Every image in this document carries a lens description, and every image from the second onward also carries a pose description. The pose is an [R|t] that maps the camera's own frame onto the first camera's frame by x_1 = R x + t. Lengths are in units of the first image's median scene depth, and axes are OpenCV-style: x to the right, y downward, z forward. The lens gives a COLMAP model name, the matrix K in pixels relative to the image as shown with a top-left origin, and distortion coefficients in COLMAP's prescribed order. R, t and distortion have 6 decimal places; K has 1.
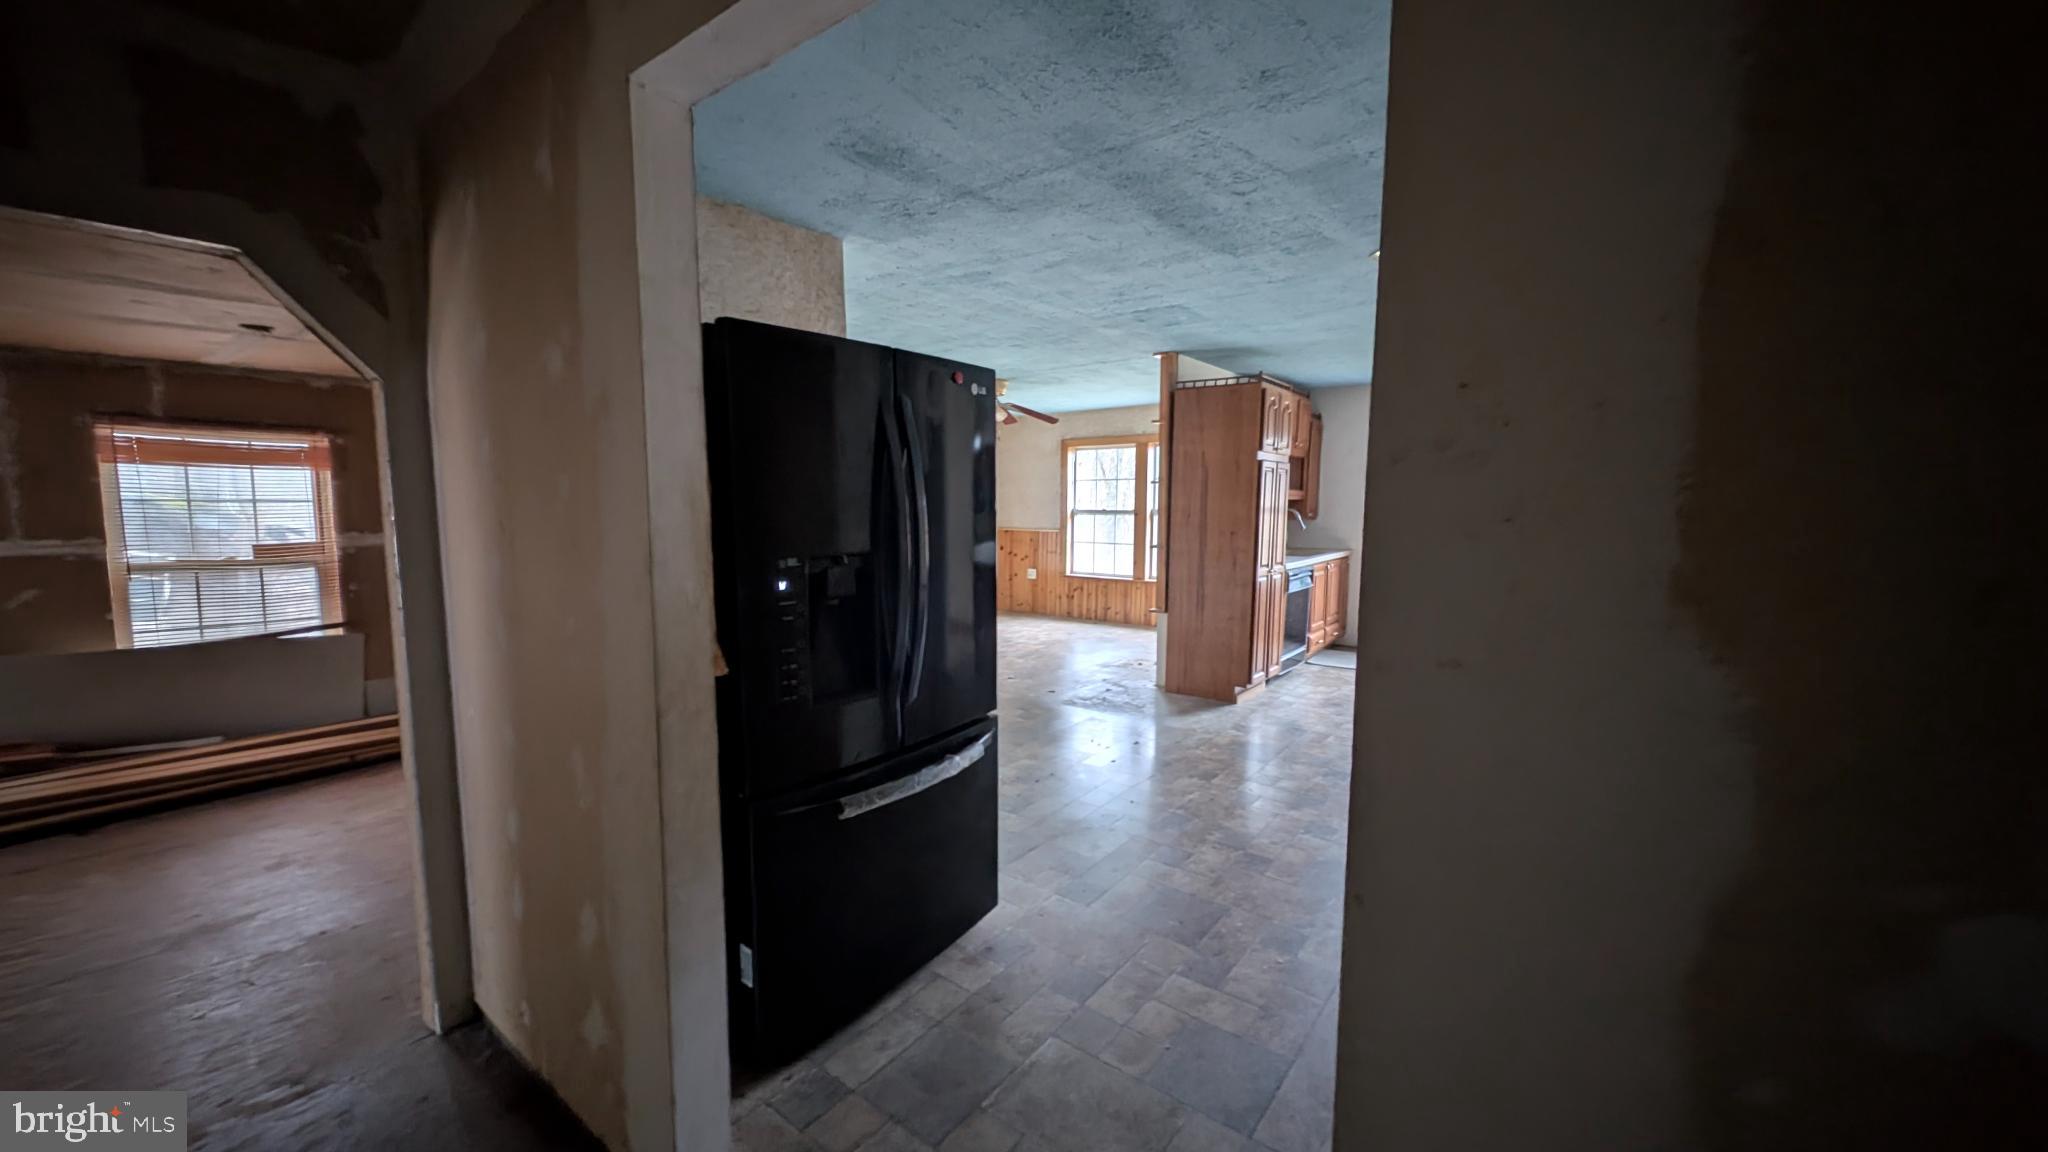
lens RADIAL K [[737.4, 0, 986.1], [0, 737.4, 578.5], [0, 0, 1]] dist [-0.009883, -0.000196]
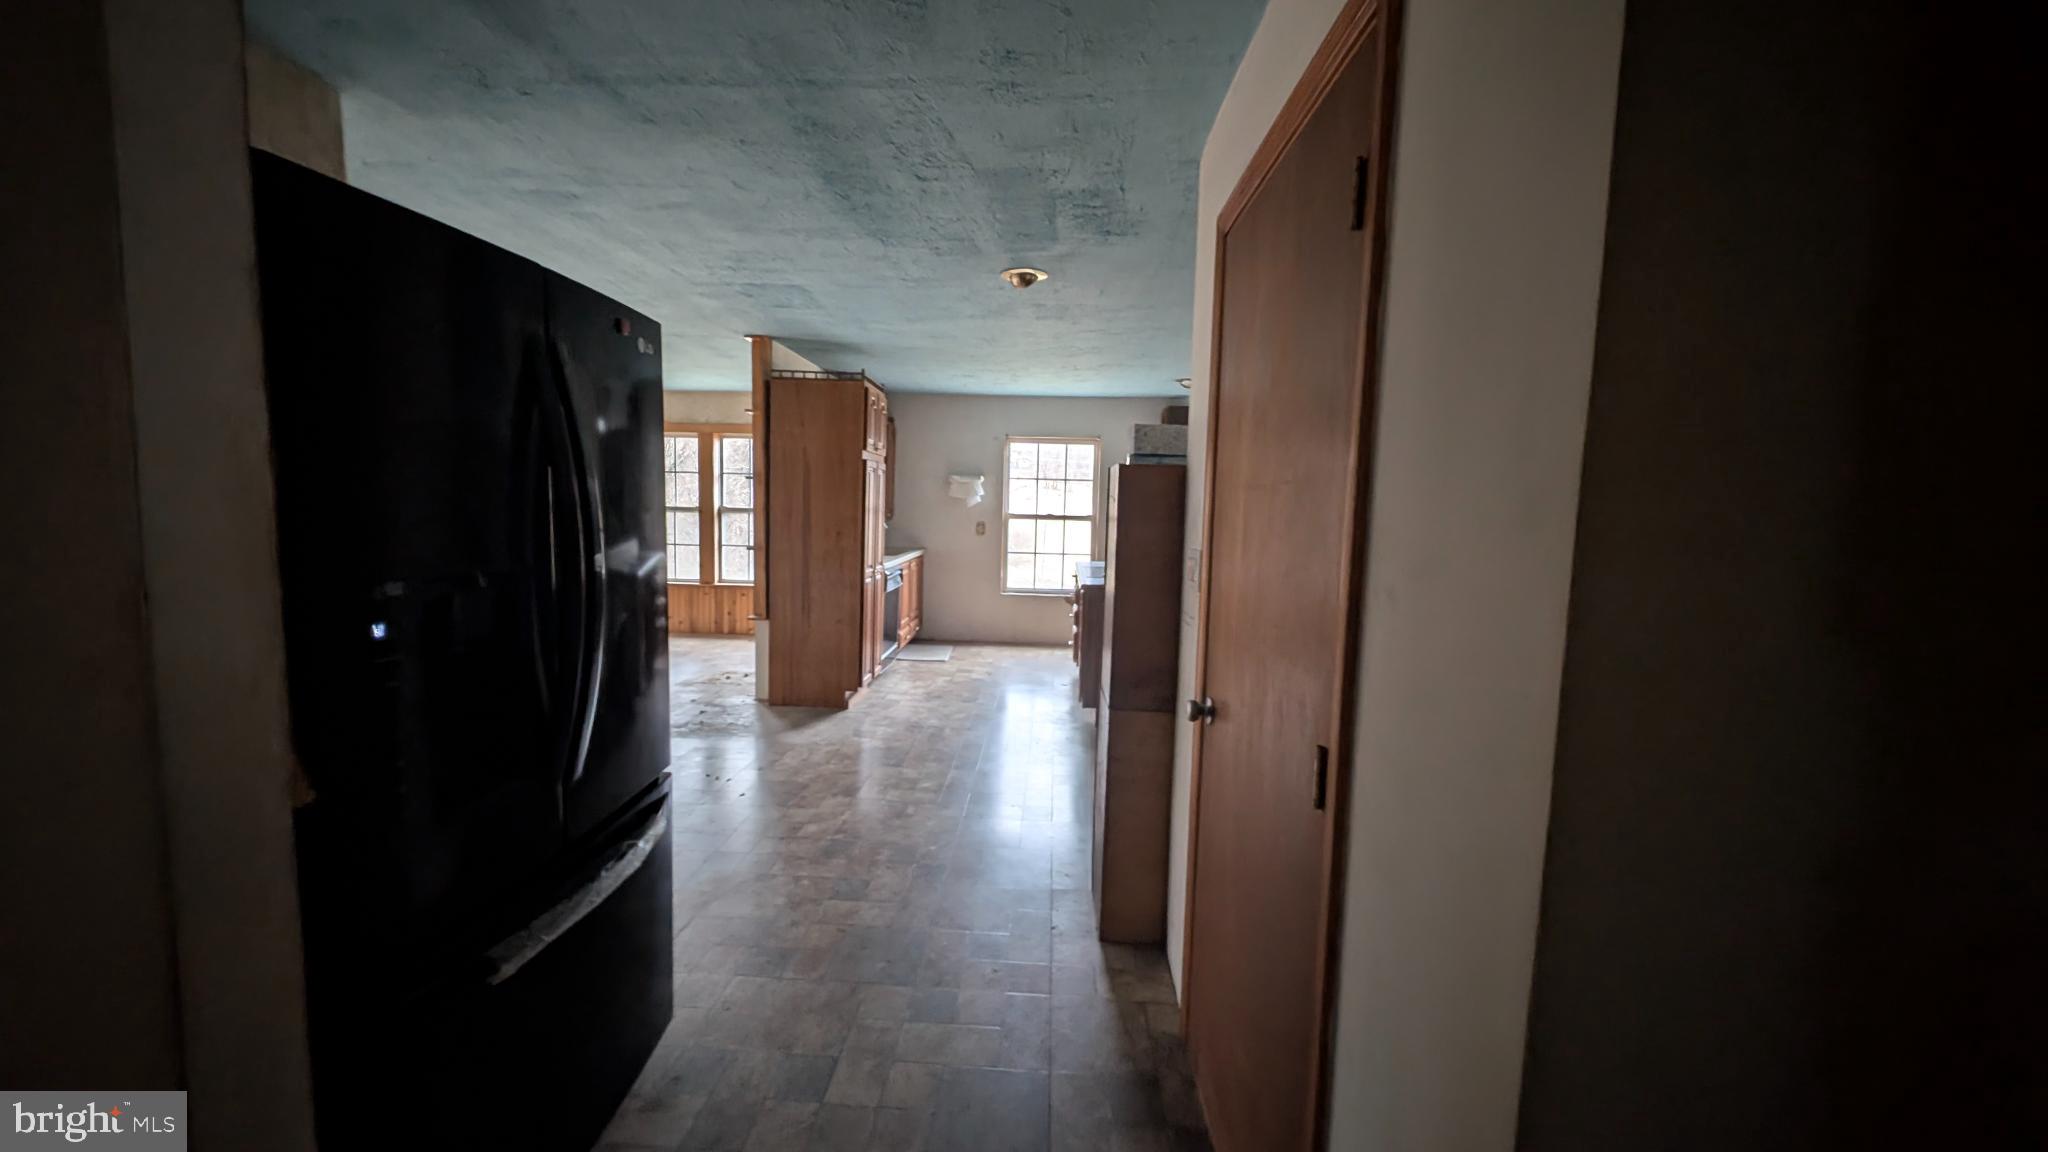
lens RADIAL K [[758.6, 0, 1013.7], [0, 758.6, 578.2], [0, 0, 1]] dist [0.013697, -0.008758]
pose [[0.816551, -0.034162, 0.576261, -0.067926], [0.034498, 0.999351, 0.010361, -0.006634], [-0.576241, 0.011420, 0.817200, 0.064664]]
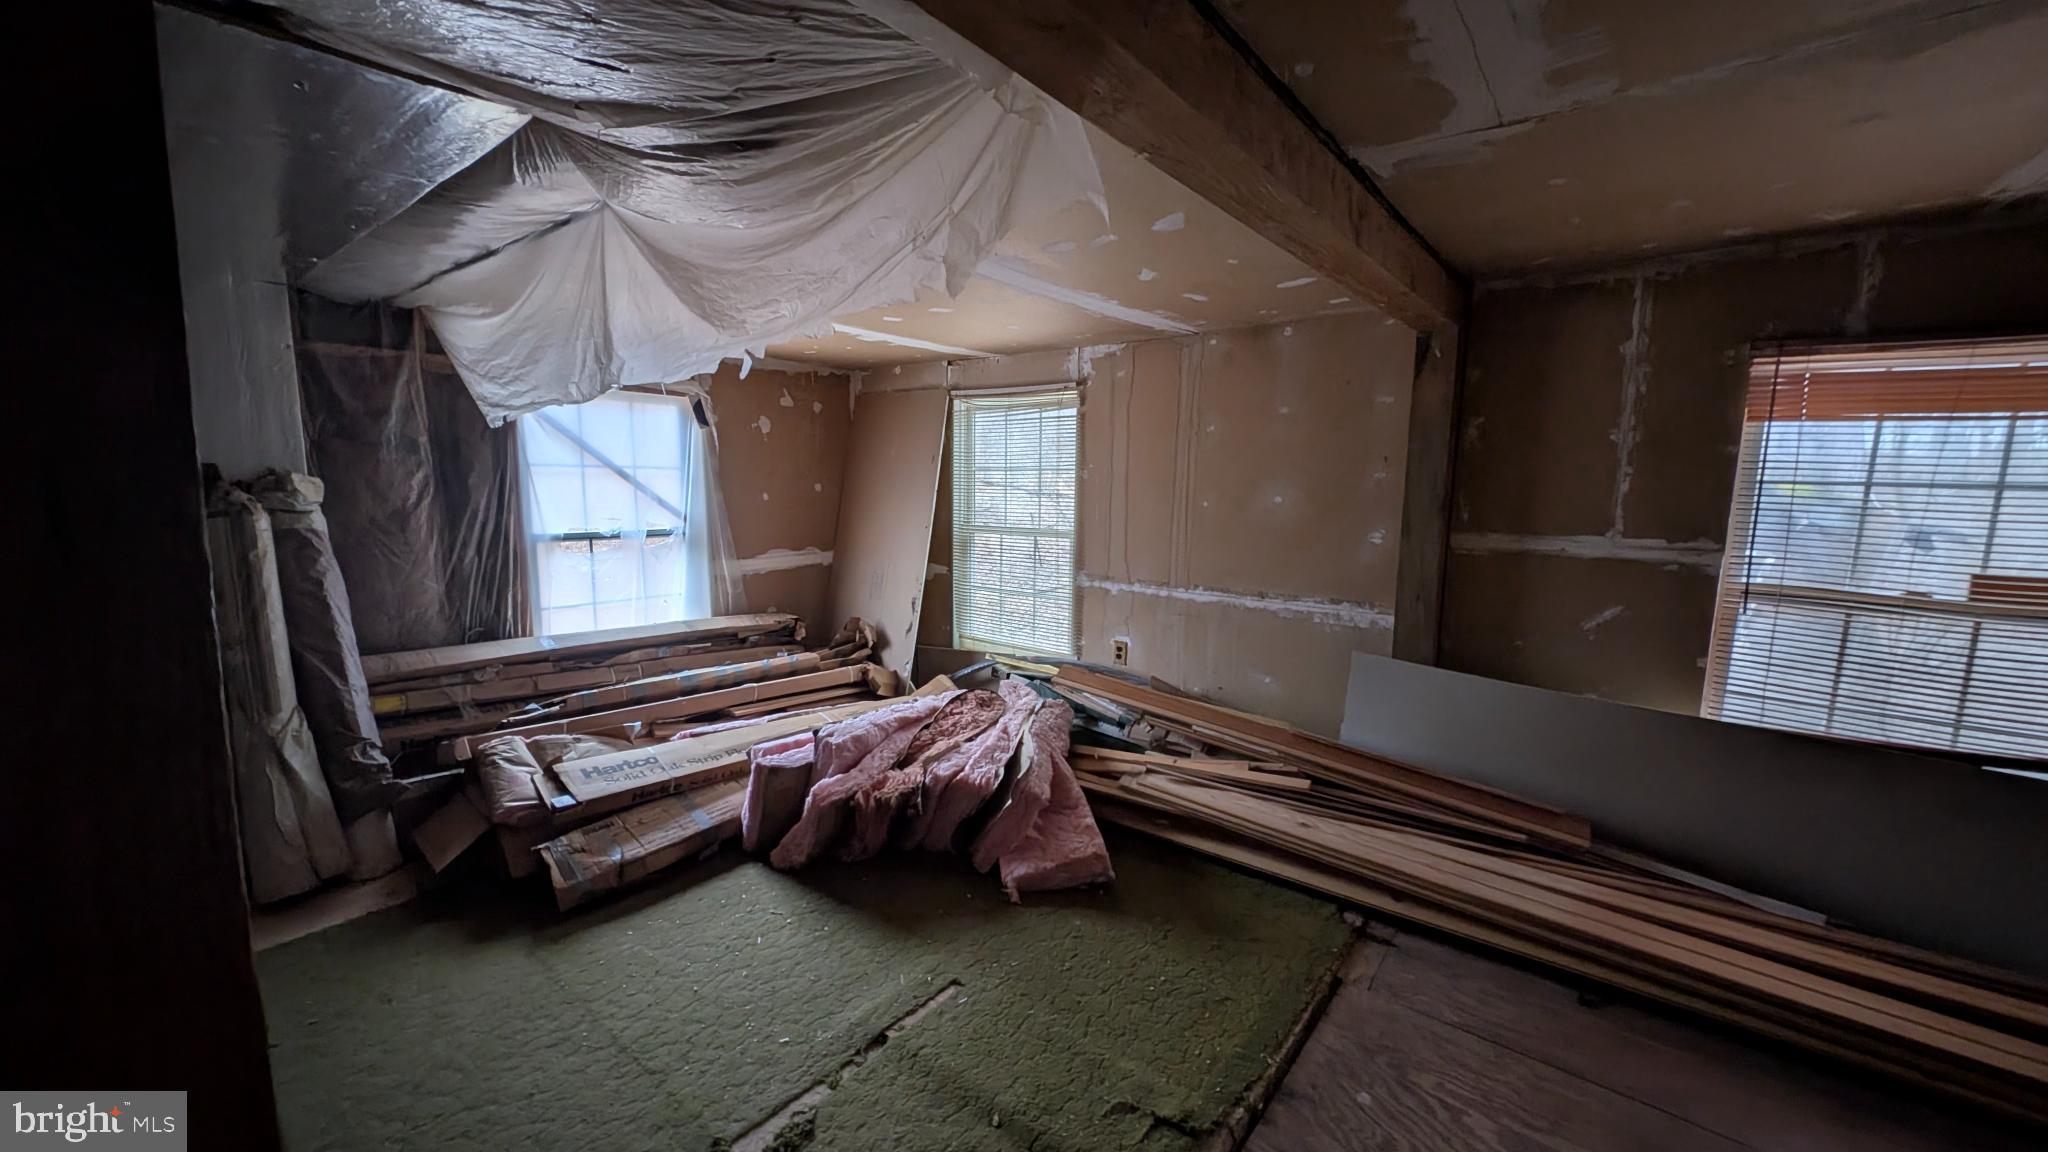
lens RADIAL K [[752.9, 0, 1023.5], [0, 752.9, 583.2], [0, 0, 1]] dist [-0.010009, -0.000012]
pose [[-0.032970, 0.136432, -0.990101, -0.586612], [-0.111675, 0.983933, 0.139301, -0.046100], [0.993198, 0.115163, -0.017204, 0.440633]]
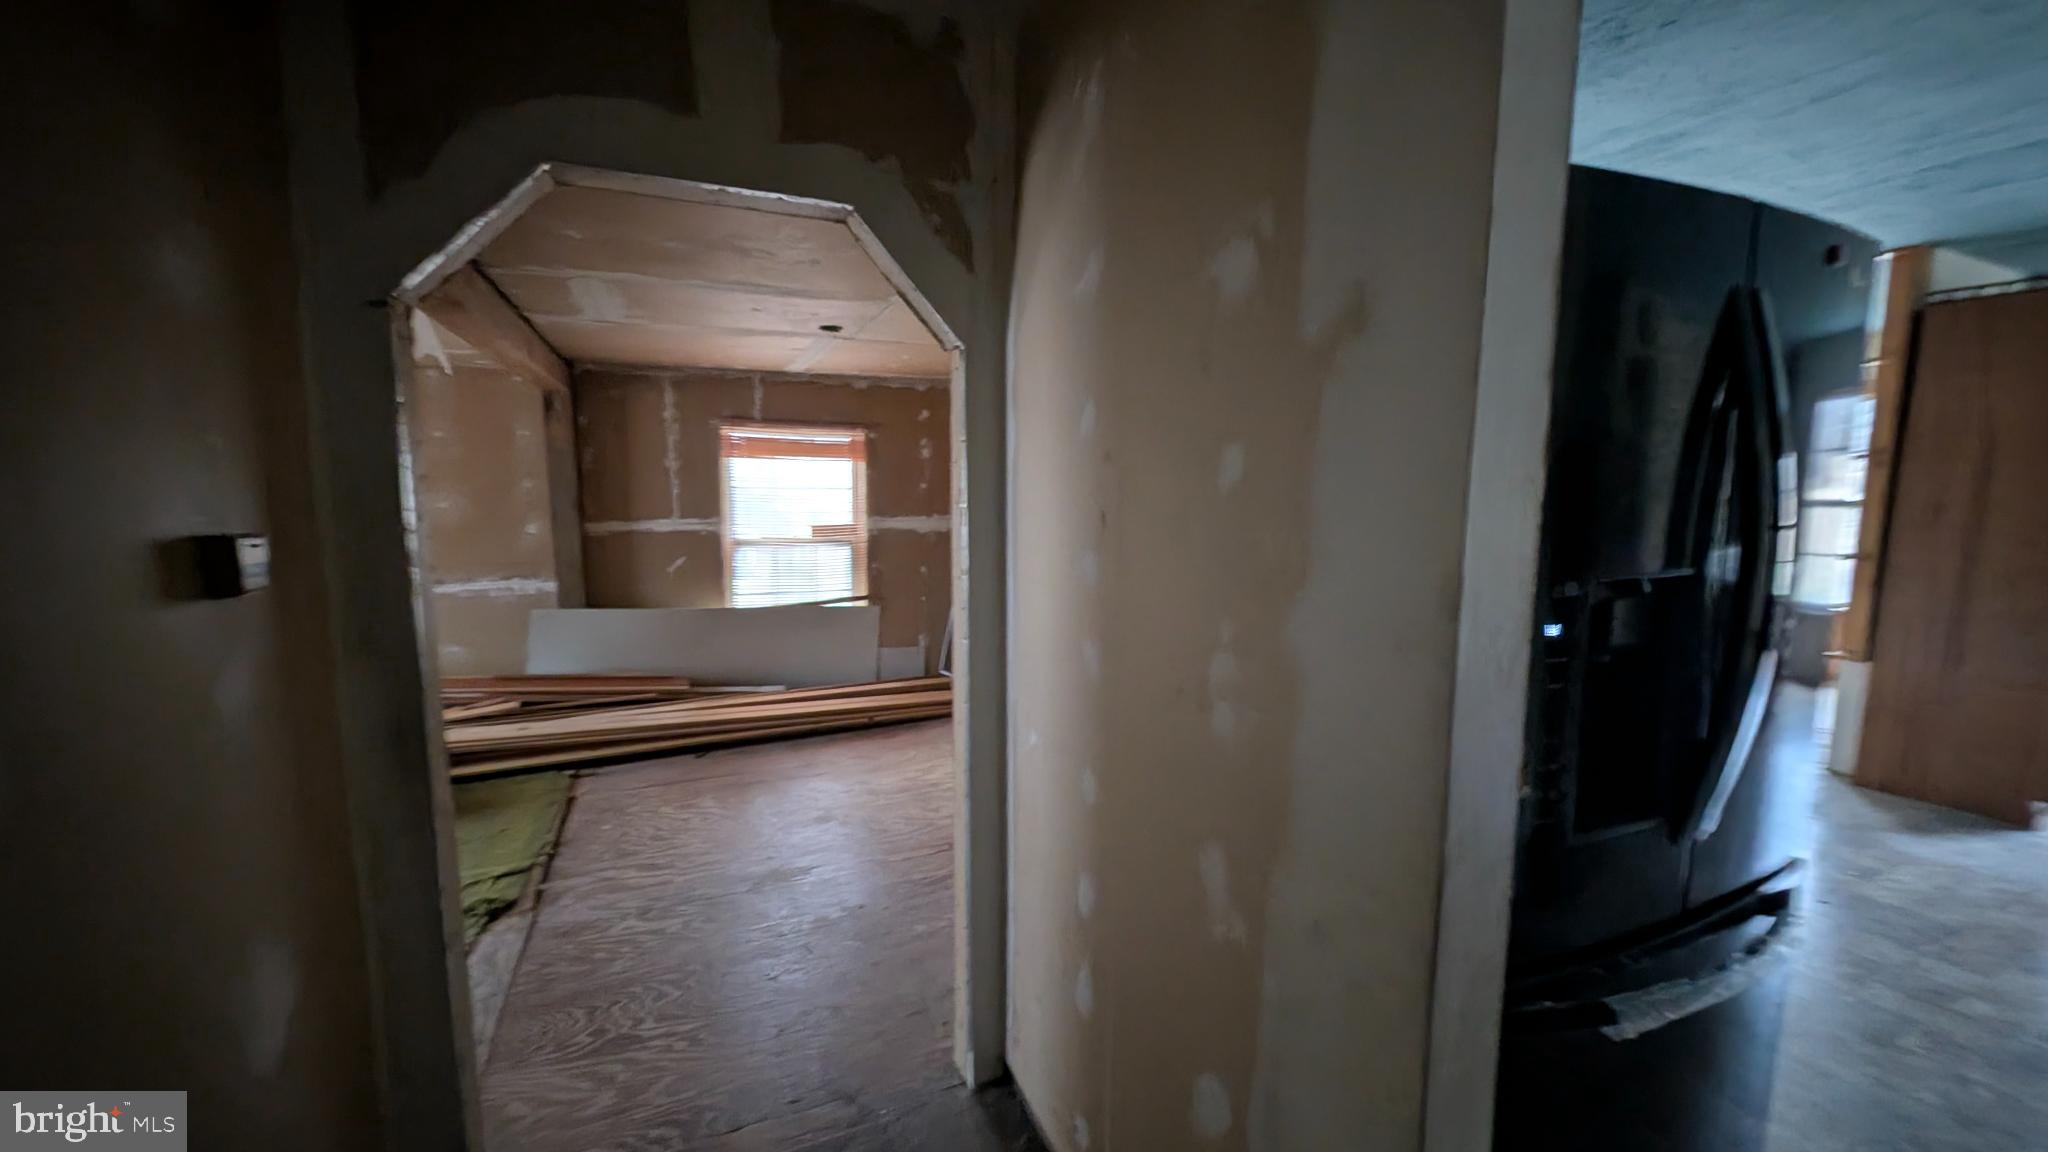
lens RADIAL K [[753.7, 0, 1002.0], [0, 753.7, 580.2], [0, 0, 1]] dist [-0.001801, -0.000417]
pose [[0.866598, 0.057204, -0.495718, -0.117221], [-0.049507, 0.998362, 0.028660, -0.007530], [0.496546, -0.000295, 0.868010, 0.088091]]
